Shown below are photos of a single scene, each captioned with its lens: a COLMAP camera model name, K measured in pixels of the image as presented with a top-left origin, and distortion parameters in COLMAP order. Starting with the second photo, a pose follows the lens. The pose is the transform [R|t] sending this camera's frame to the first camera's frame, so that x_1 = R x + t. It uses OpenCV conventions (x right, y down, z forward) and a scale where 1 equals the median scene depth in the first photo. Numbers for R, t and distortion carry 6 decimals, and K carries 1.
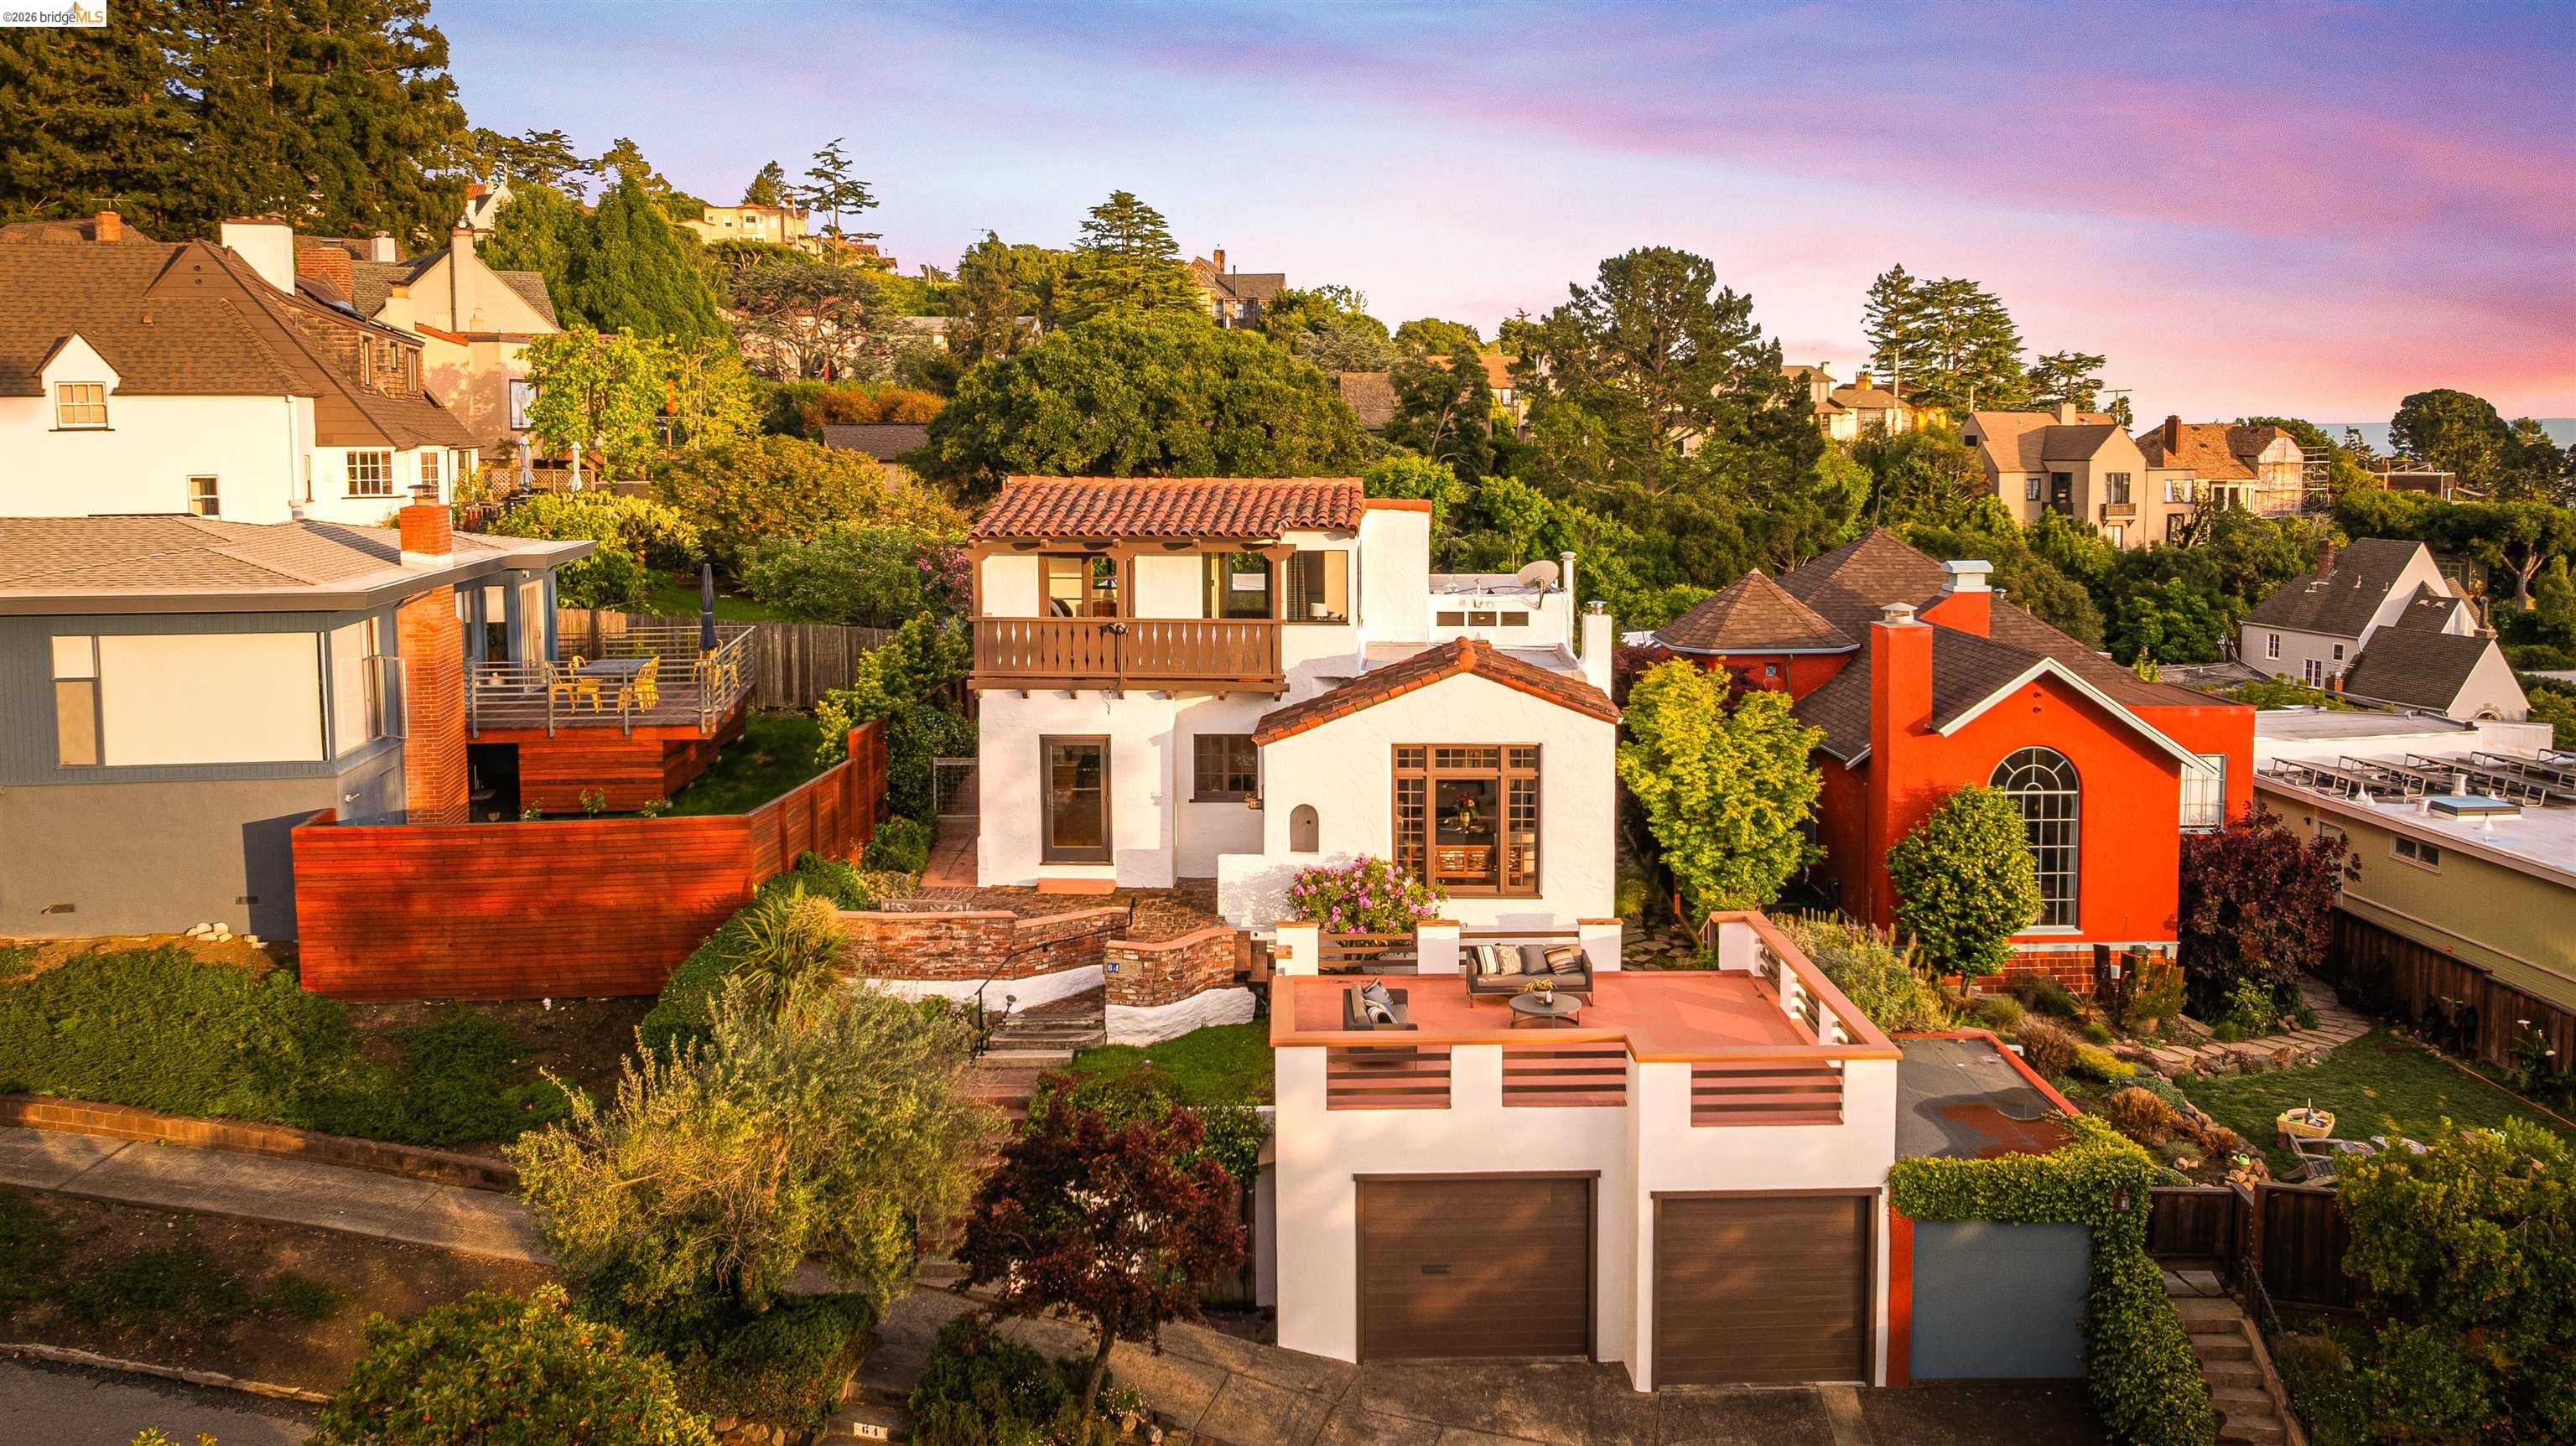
lens RADIAL K [[2093.7, 0, 1360.3], [0, 2093.7, 653.5], [0, 0, 1]] dist [-0.008470, -0.011797]
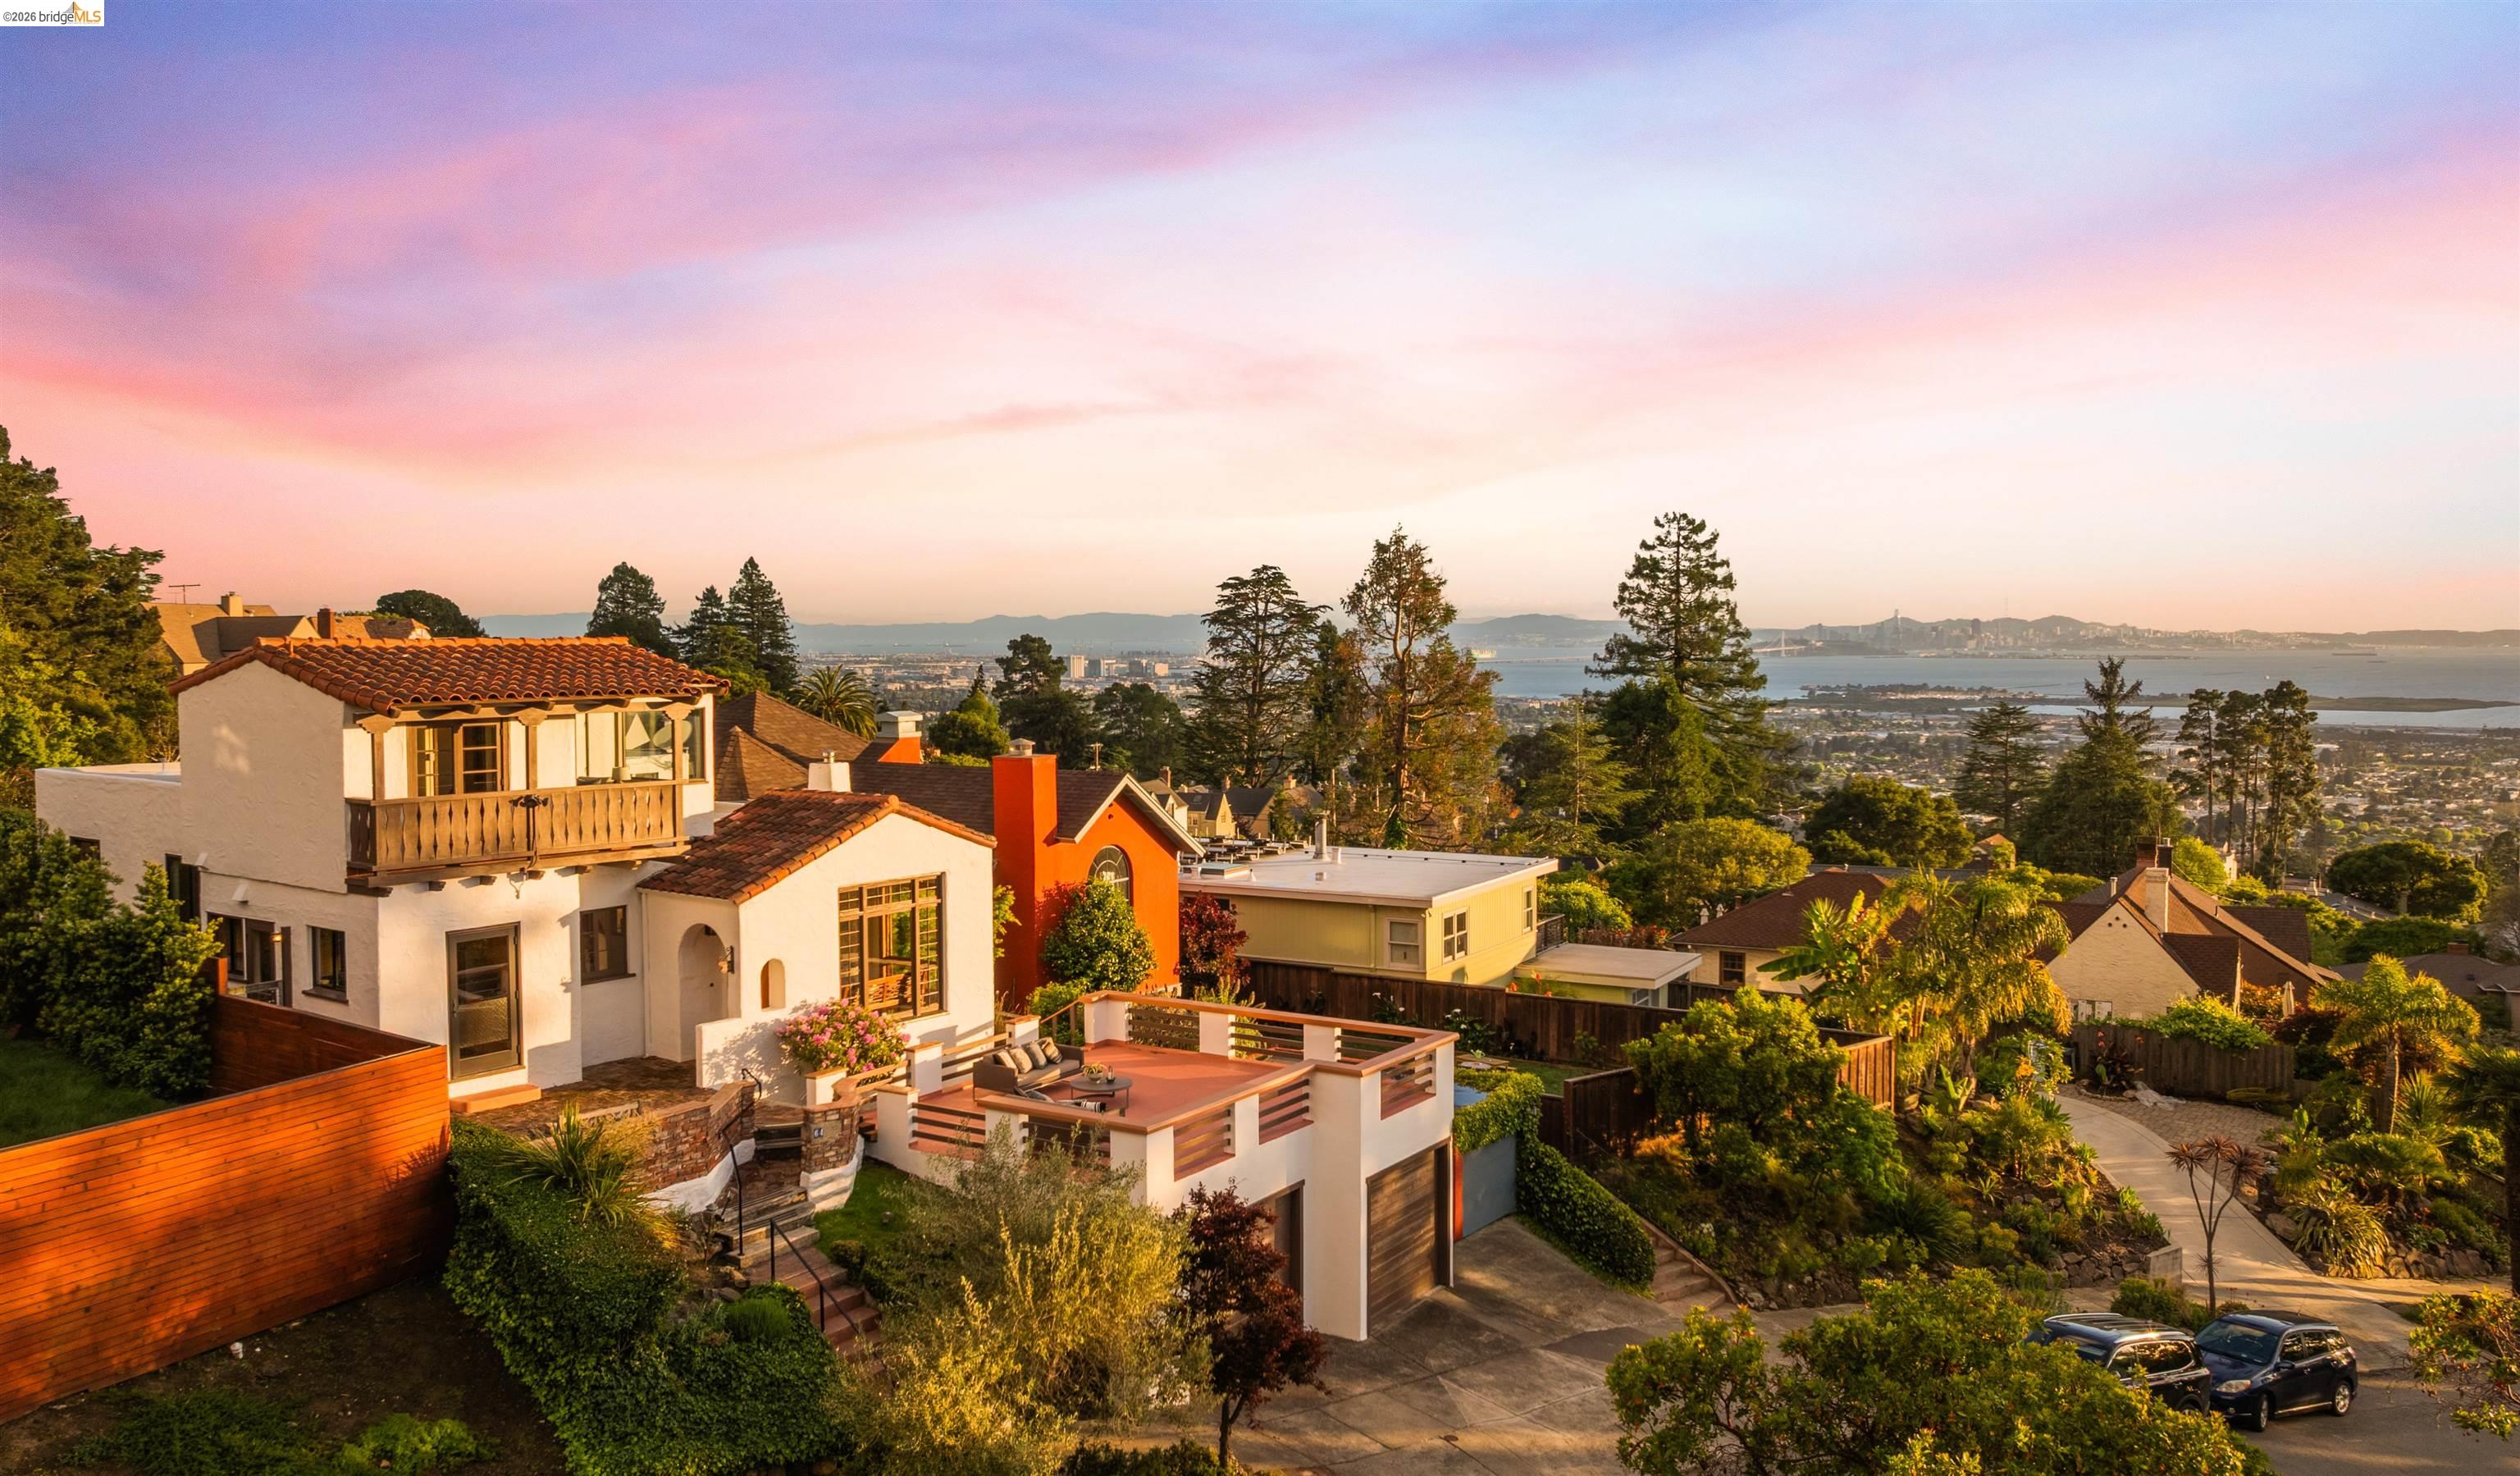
lens RADIAL K [[1922.0, 0, 1311.6], [0, 1922.0, 733.7], [0, 0, 1]] dist [-0.022217, -0.002551]
pose [[0.550138, -0.044089, 0.833909, -0.610462], [0.088206, 0.996087, -0.005528, -0.006675], [-0.830402, 0.076597, 0.551874, 0.260069]]
